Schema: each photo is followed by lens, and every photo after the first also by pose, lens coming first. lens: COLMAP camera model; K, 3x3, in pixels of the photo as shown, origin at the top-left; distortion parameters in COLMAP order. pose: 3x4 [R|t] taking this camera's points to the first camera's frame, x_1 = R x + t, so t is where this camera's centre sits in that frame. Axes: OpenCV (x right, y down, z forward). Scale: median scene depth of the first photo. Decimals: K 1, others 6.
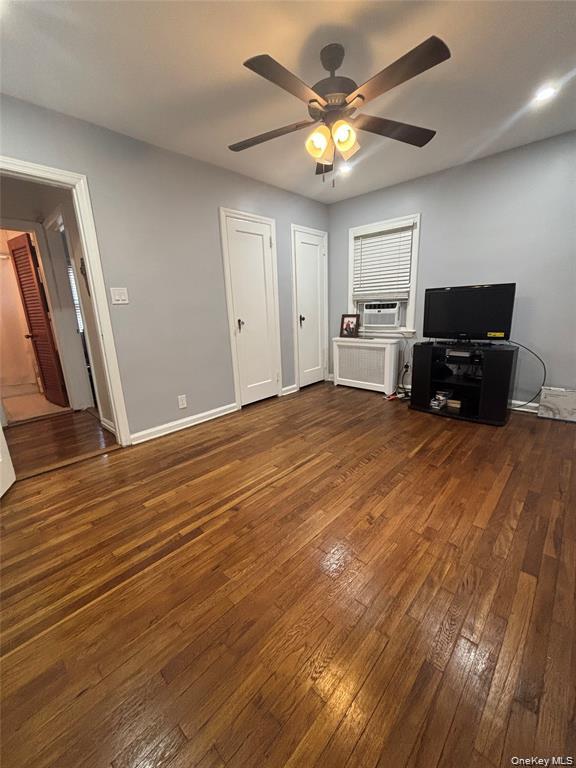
lens RADIAL K [[313.6, 0, 289.2], [0, 313.6, 383.2], [0, 0, 1]] dist [0.011440, -0.000178]
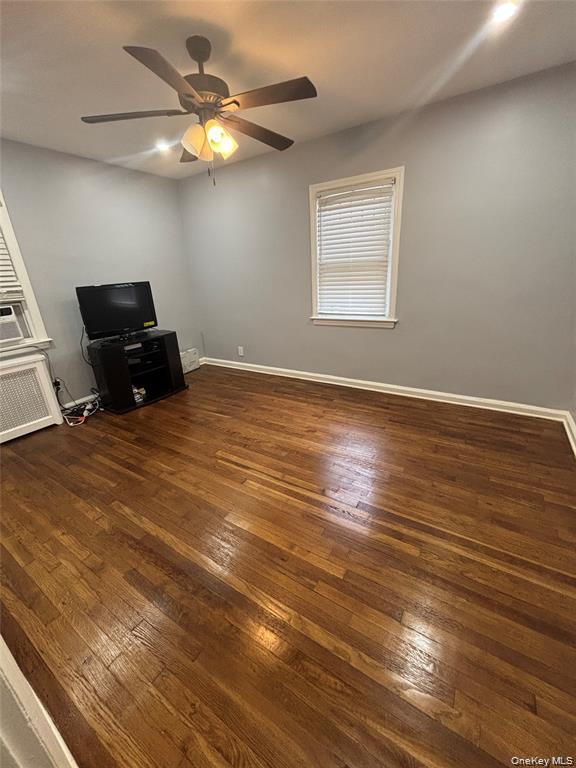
lens RADIAL K [[313.6, 0, 288.0], [0, 313.6, 382.5], [0, 0, 1]] dist [0.011440, -0.000178]
pose [[-0.177191, -0.294760, 0.938999, -0.663202], [0.295936, 0.893984, 0.336473, -0.206544], [-0.938629, 0.337504, -0.071176, 0.674794]]
